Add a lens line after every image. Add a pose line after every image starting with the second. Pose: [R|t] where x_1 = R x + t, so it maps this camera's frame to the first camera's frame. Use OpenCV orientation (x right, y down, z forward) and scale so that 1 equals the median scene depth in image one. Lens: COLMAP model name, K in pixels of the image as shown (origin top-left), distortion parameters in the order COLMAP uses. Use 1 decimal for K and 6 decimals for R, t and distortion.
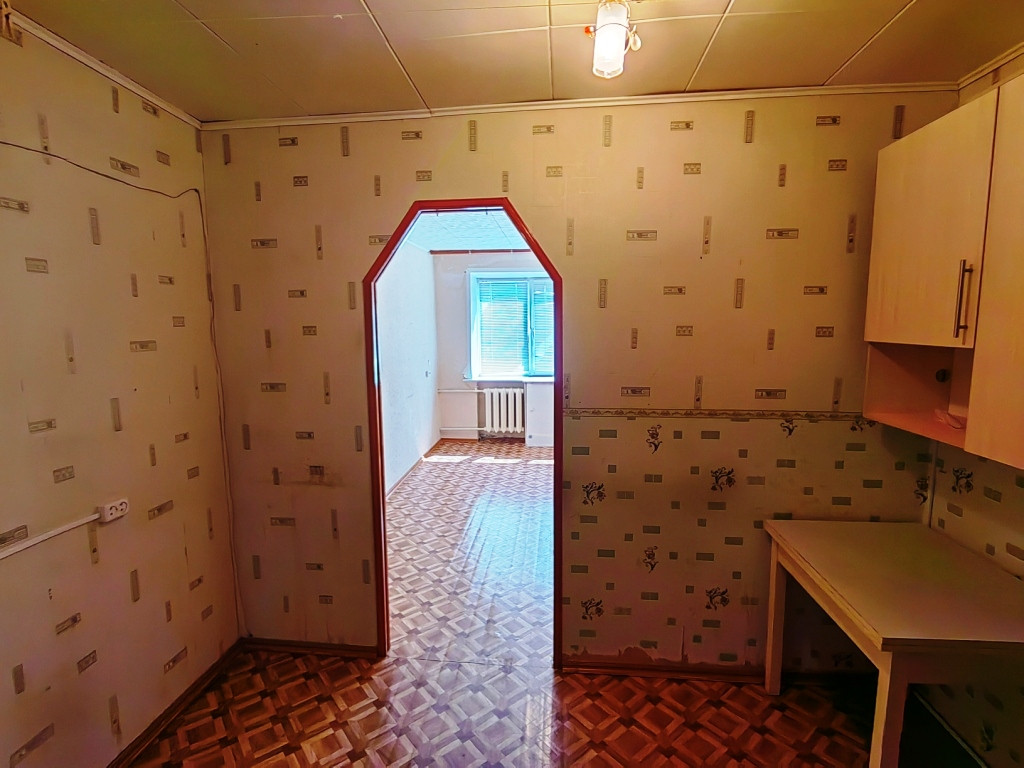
lens RADIAL K [[487.5, 0, 512.0], [0, 487.5, 384.0], [0, 0, 1]] dist [-0.003503, -0.010012]
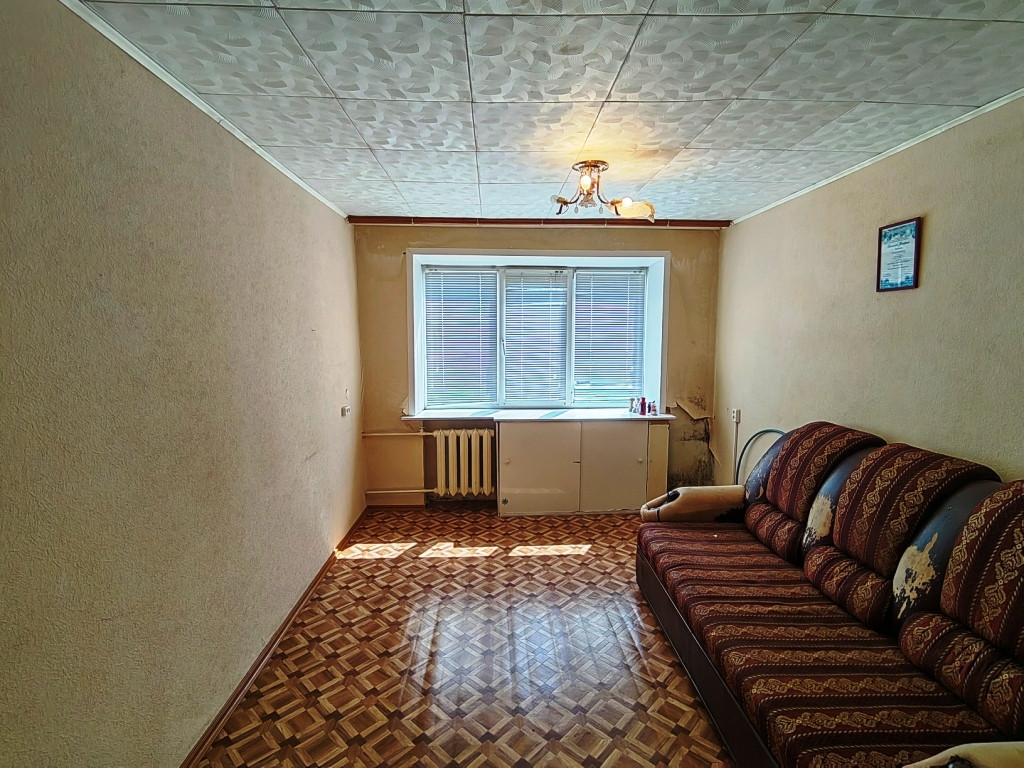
lens RADIAL K [[487.5, 0, 512.0], [0, 487.5, 384.0], [0, 0, 1]] dist [-0.003503, -0.010012]
pose [[0.990891, -0.006061, 0.134534, -0.041809], [0.008731, 0.999776, -0.019263, -0.039960], [-0.134387, 0.020262, 0.990722, 0.331935]]
